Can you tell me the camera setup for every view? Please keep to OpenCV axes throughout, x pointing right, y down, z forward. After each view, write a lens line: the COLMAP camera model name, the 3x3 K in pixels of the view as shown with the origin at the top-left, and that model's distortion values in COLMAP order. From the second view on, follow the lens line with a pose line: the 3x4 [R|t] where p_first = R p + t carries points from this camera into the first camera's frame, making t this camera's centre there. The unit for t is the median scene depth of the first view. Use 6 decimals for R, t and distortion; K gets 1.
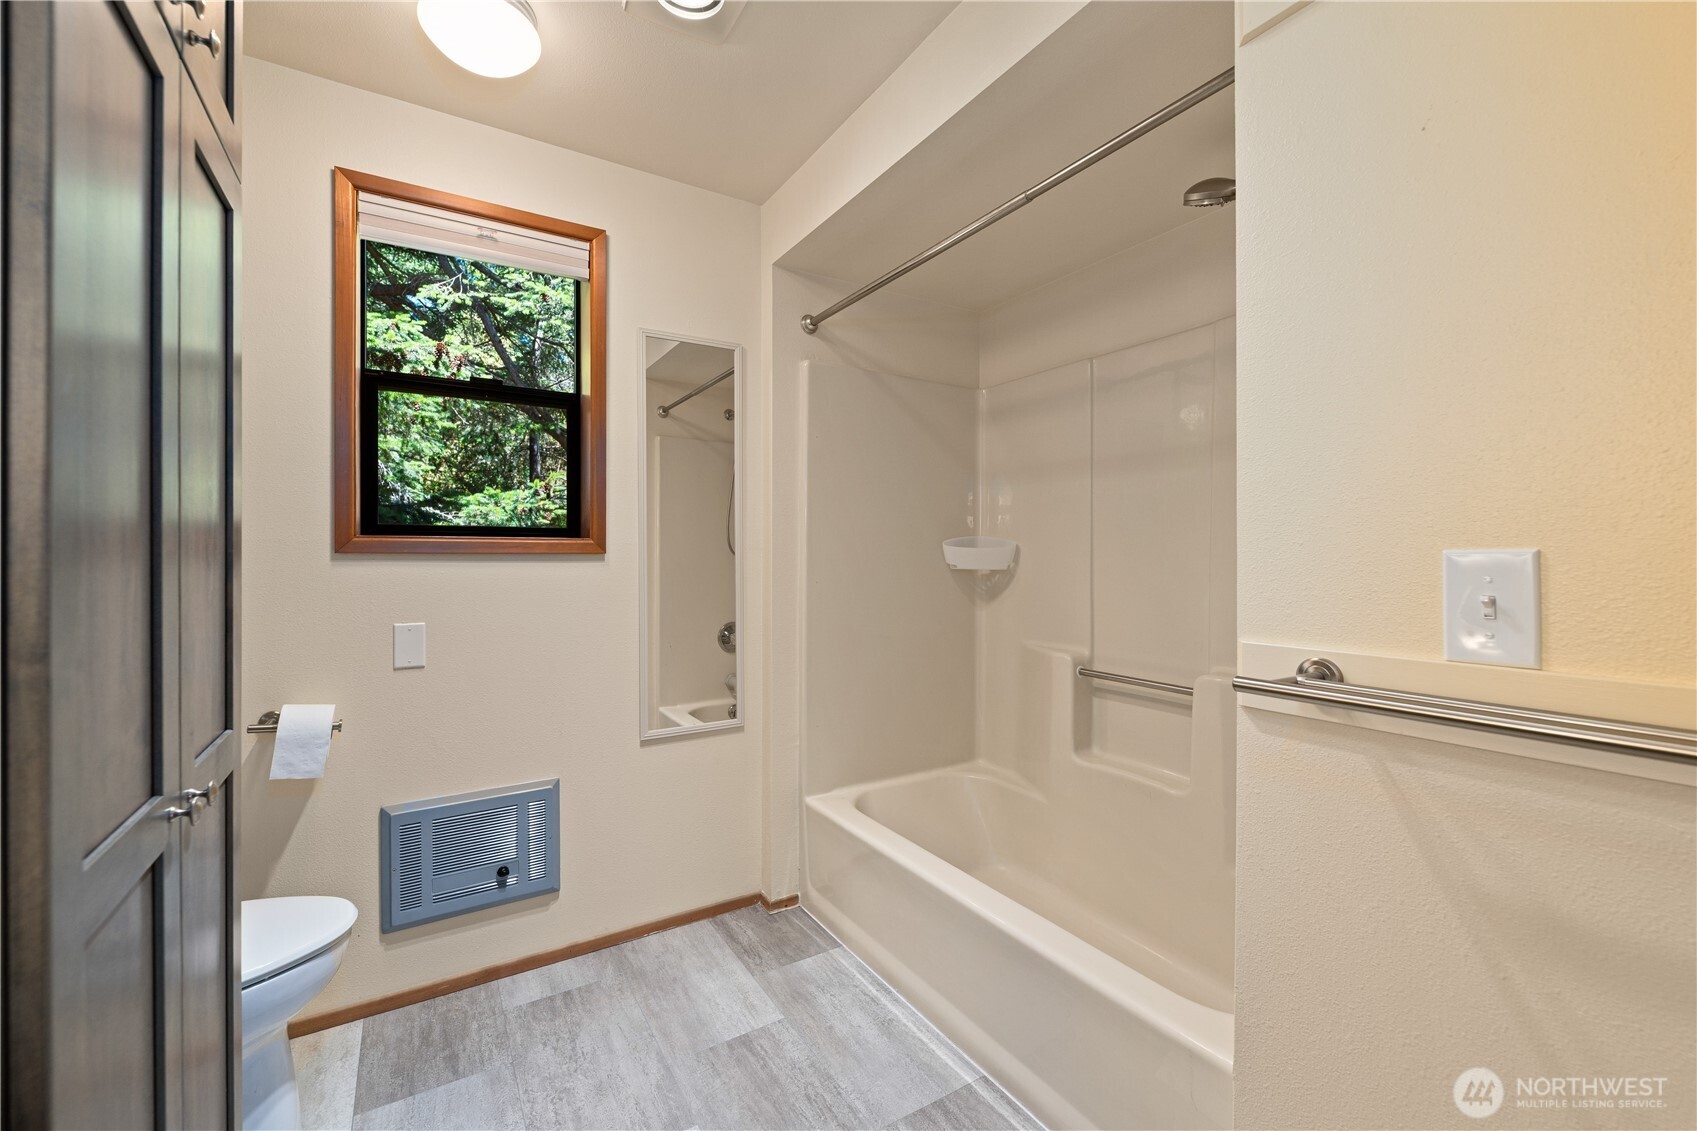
lens RADIAL K [[696.4, 0, 847.6], [0, 696.4, 555.7], [0, 0, 1]] dist [0.006165, -0.002899]
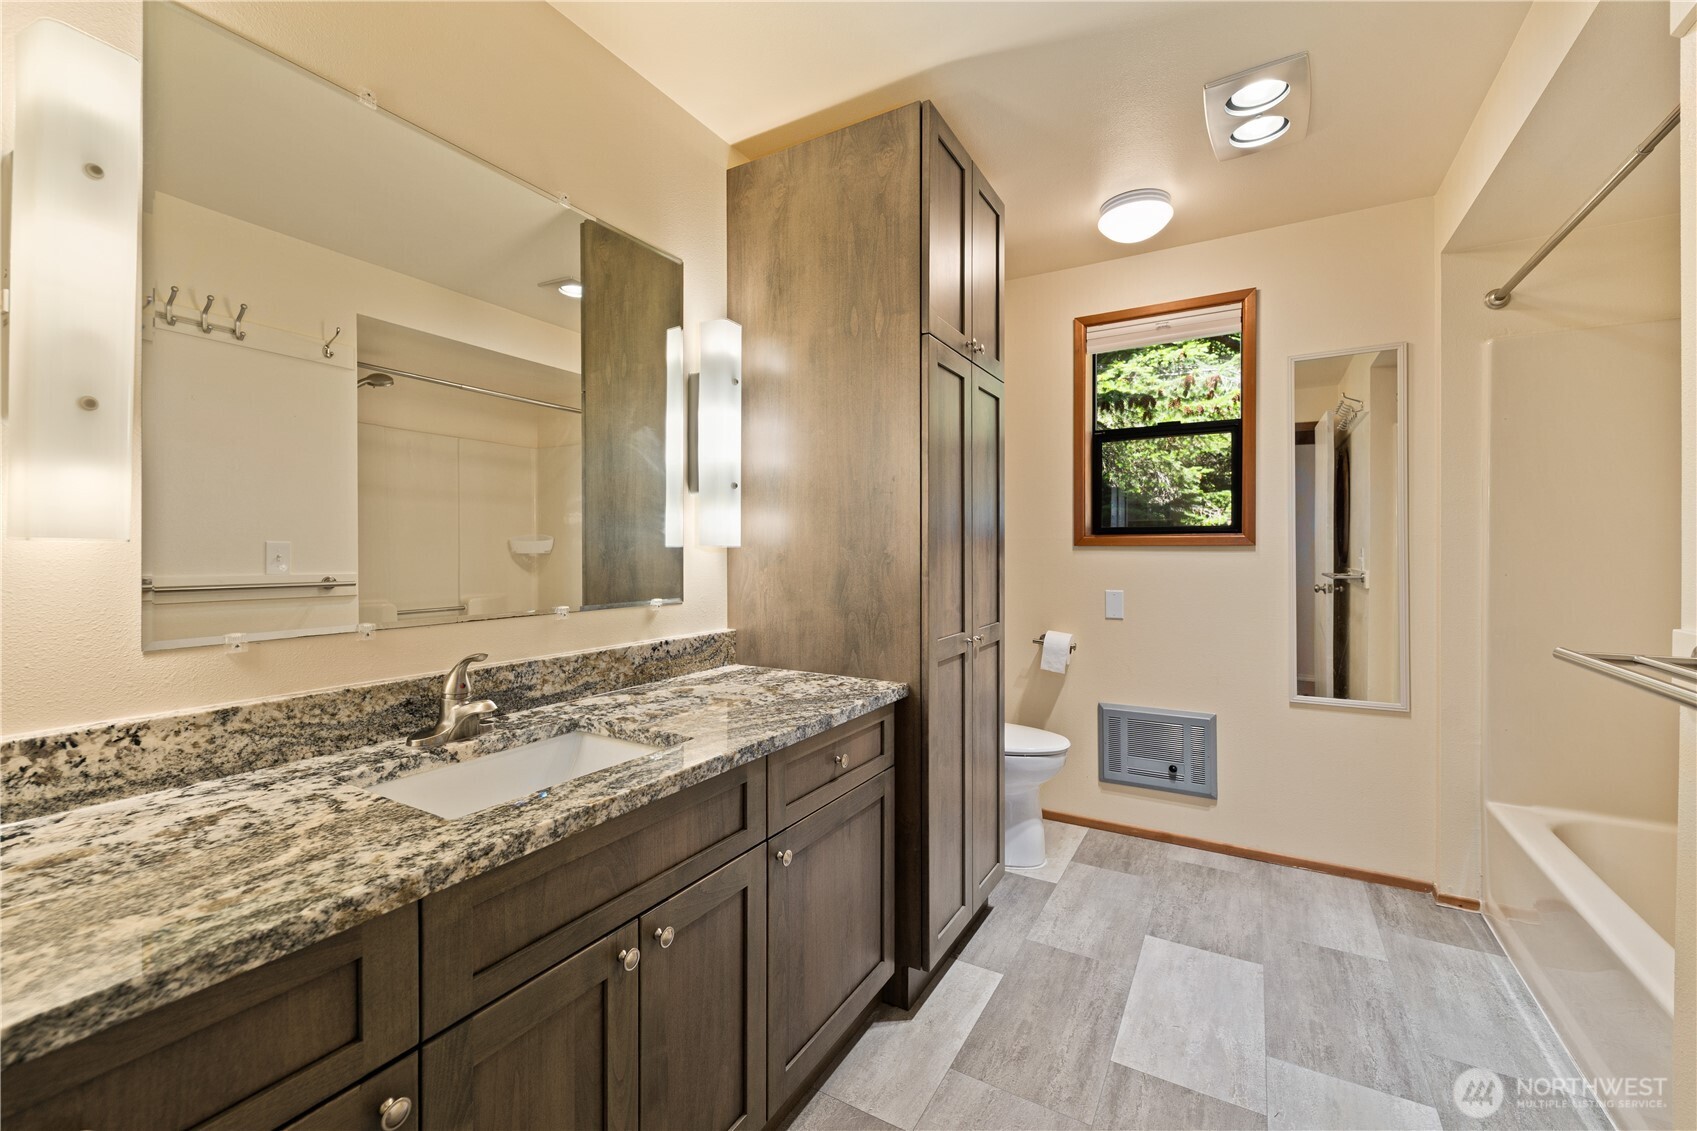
lens RADIAL K [[696.4, 0, 843.6], [0, 696.4, 565.7], [0, 0, 1]] dist [0.006165, -0.002899]
pose [[0.478999, 0.021131, -0.877561, 0.425117], [0.002598, 0.999672, 0.025490, -0.000443], [0.877811, -0.014490, 0.478787, -0.266816]]
